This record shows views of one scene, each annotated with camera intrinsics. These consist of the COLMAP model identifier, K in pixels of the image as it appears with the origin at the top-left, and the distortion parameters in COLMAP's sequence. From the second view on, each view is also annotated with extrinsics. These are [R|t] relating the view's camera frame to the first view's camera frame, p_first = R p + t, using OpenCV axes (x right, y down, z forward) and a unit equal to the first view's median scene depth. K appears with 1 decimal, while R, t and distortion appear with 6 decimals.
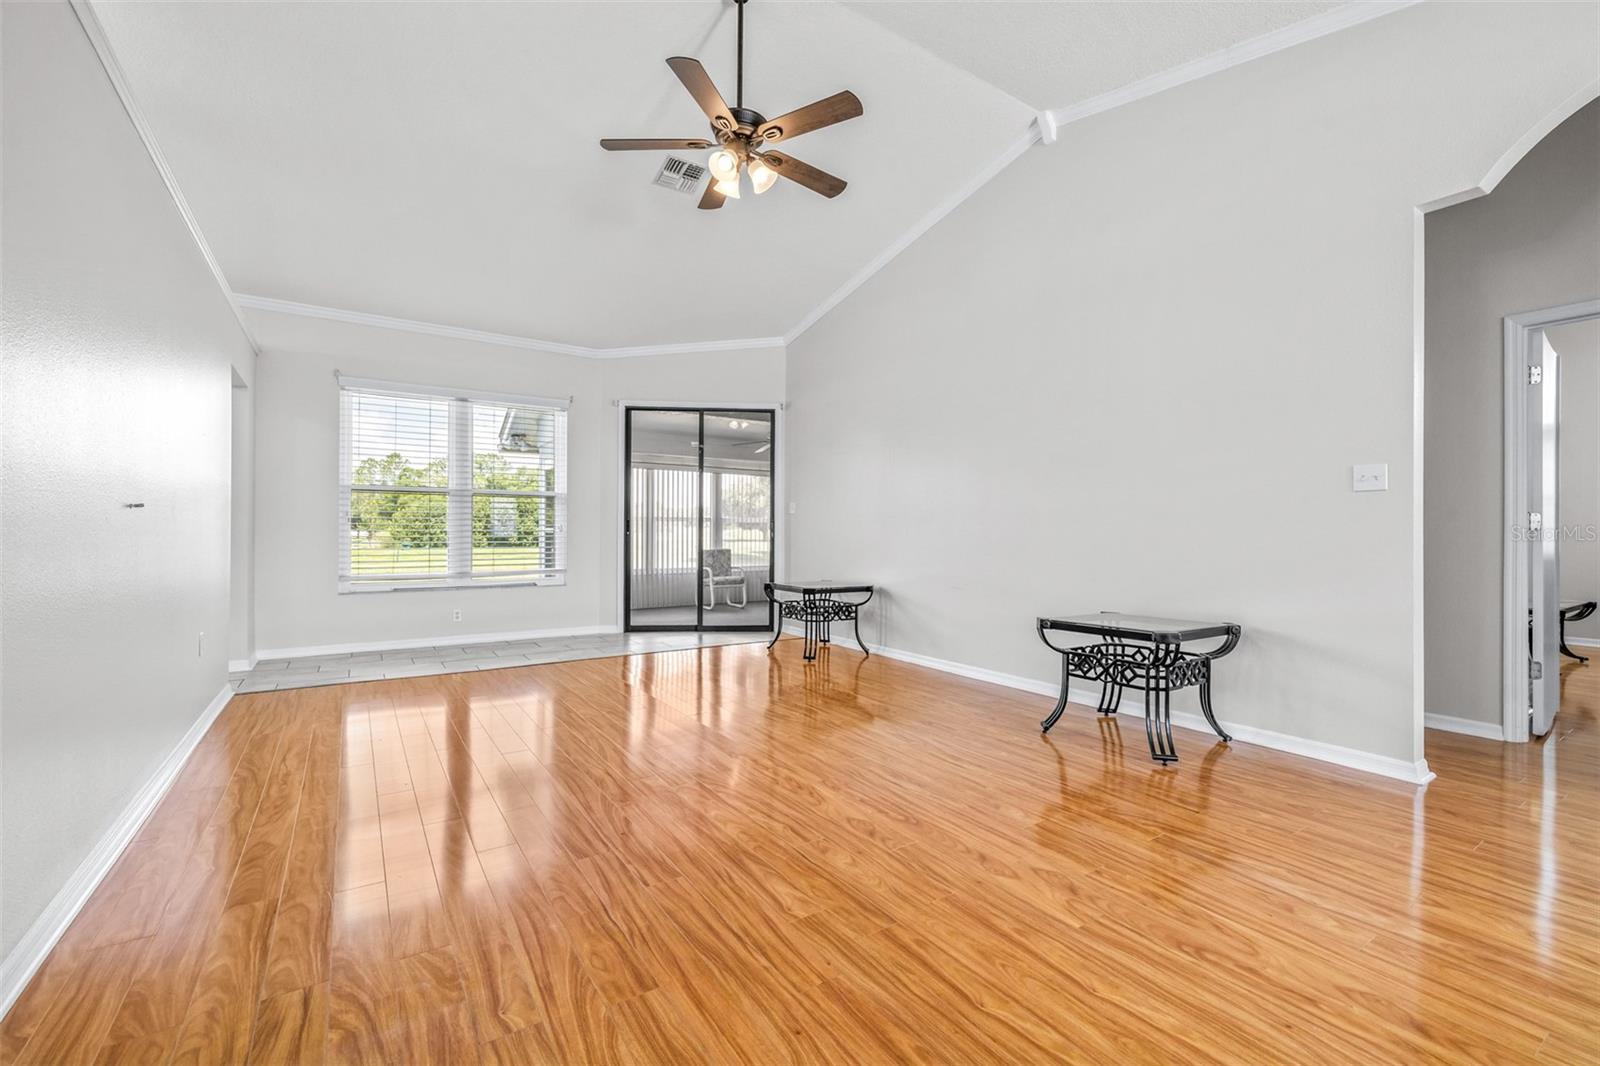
lens RADIAL K [[680.4, 0, 805.7], [0, 680.4, 524.9], [0, 0, 1]] dist [-0.003529, 0.001755]
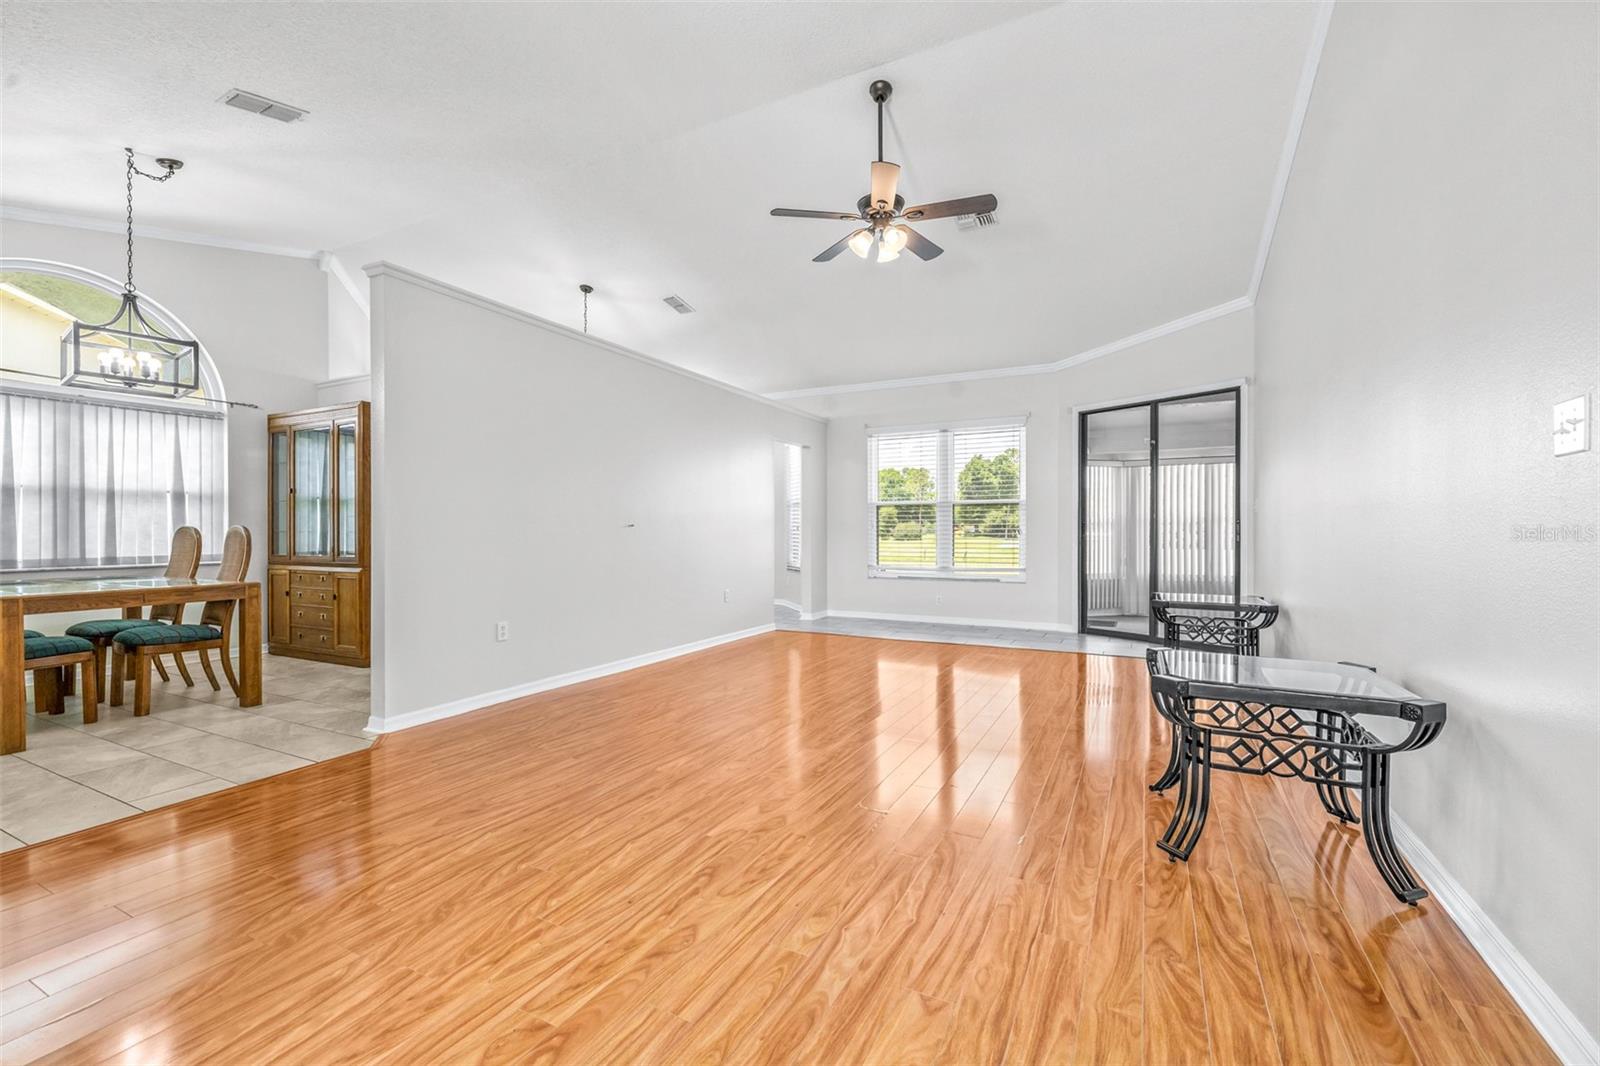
lens RADIAL K [[680.4, 0, 798.9], [0, 680.4, 530.1], [0, 0, 1]] dist [-0.003529, 0.001755]
pose [[0.479256, -0.008071, -0.877638, 0.860668], [0.017460, 0.999848, 0.000339, -0.007366], [0.877502, -0.015486, 0.479323, 0.264964]]
